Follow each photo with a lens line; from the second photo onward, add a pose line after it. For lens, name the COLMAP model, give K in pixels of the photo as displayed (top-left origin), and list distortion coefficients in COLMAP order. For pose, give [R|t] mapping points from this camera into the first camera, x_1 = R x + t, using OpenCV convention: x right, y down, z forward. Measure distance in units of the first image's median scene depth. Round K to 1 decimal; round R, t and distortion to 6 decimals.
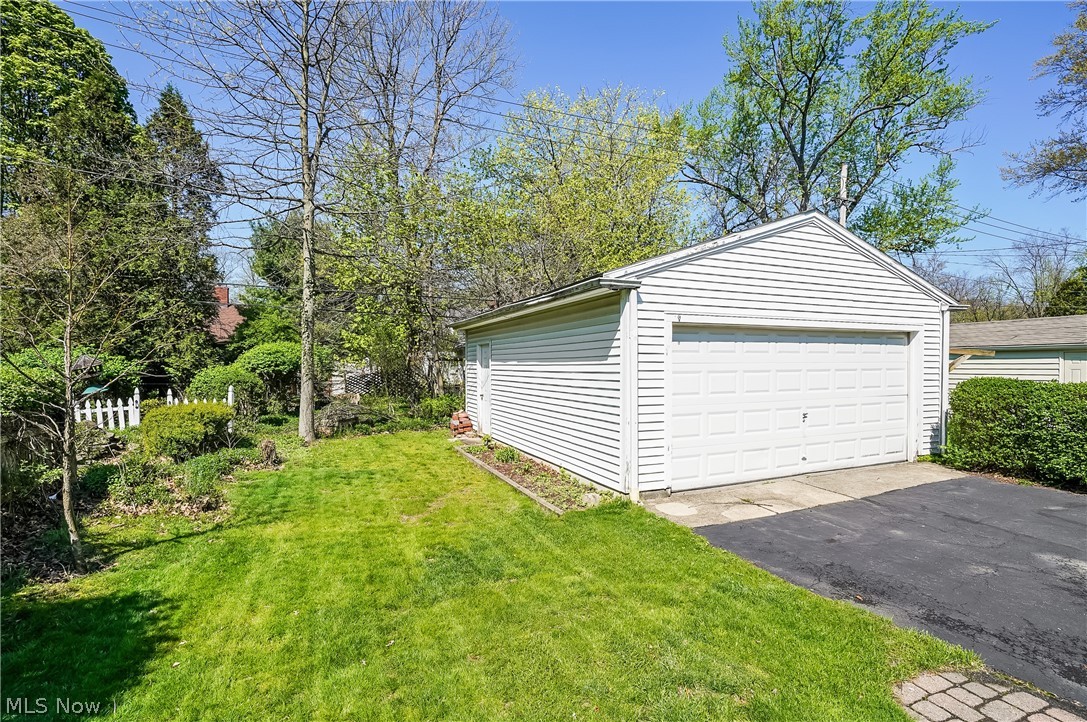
lens RADIAL K [[510.2, 0, 545.2], [0, 510.2, 370.7], [0, 0, 1]] dist [-0.041736, 0.007749]
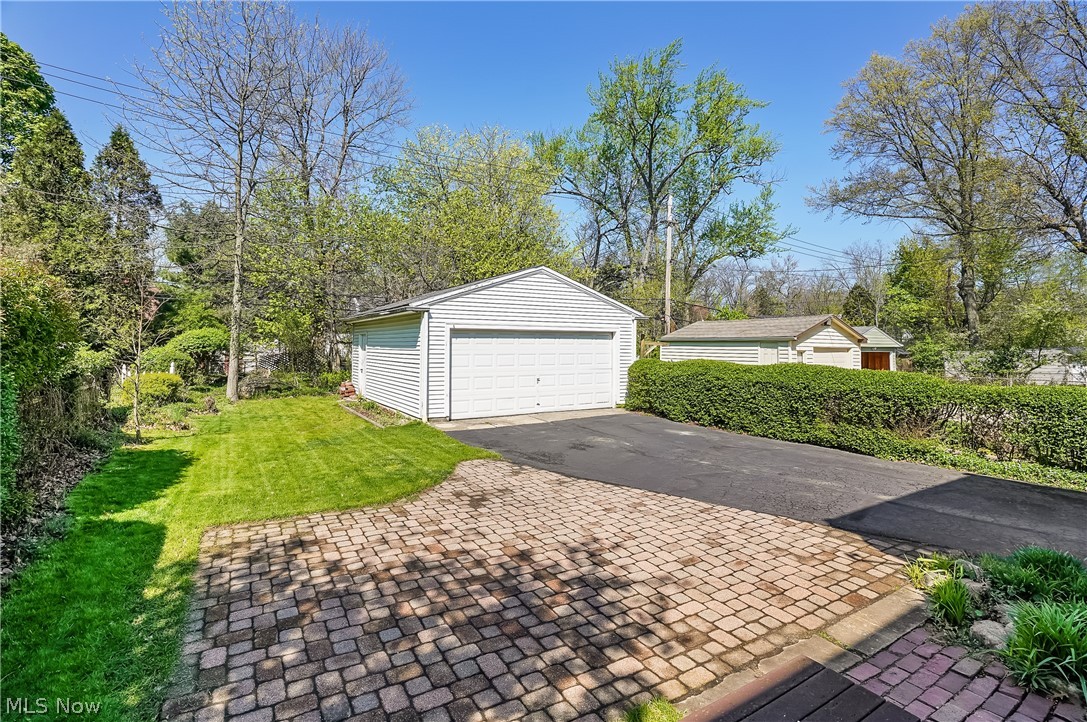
lens RADIAL K [[516.5, 0, 555.9], [0, 516.5, 327.8], [0, 0, 1]] dist [-0.070202, 0.029017]
pose [[0.985674, 0.013428, 0.168126, 0.136658], [-0.005617, 0.998886, -0.046850, -0.004242], [-0.168567, 0.045234, 0.984652, -0.410463]]
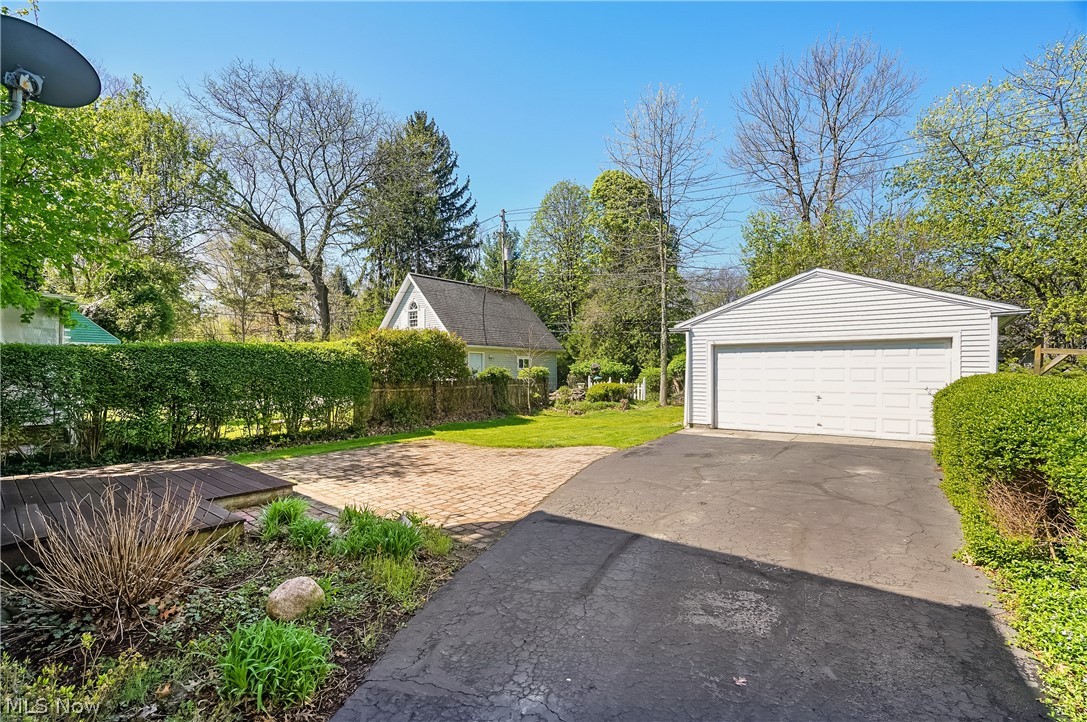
lens RADIAL K [[510.2, 0, 545.2], [0, 510.2, 370.7], [0, 0, 1]] dist [-0.041736, 0.007749]
pose [[0.476716, 0.004402, -0.879046, 0.757639], [-0.012696, 0.999918, -0.001878, 0.010409], [0.878966, 0.012055, 0.476733, -0.252569]]
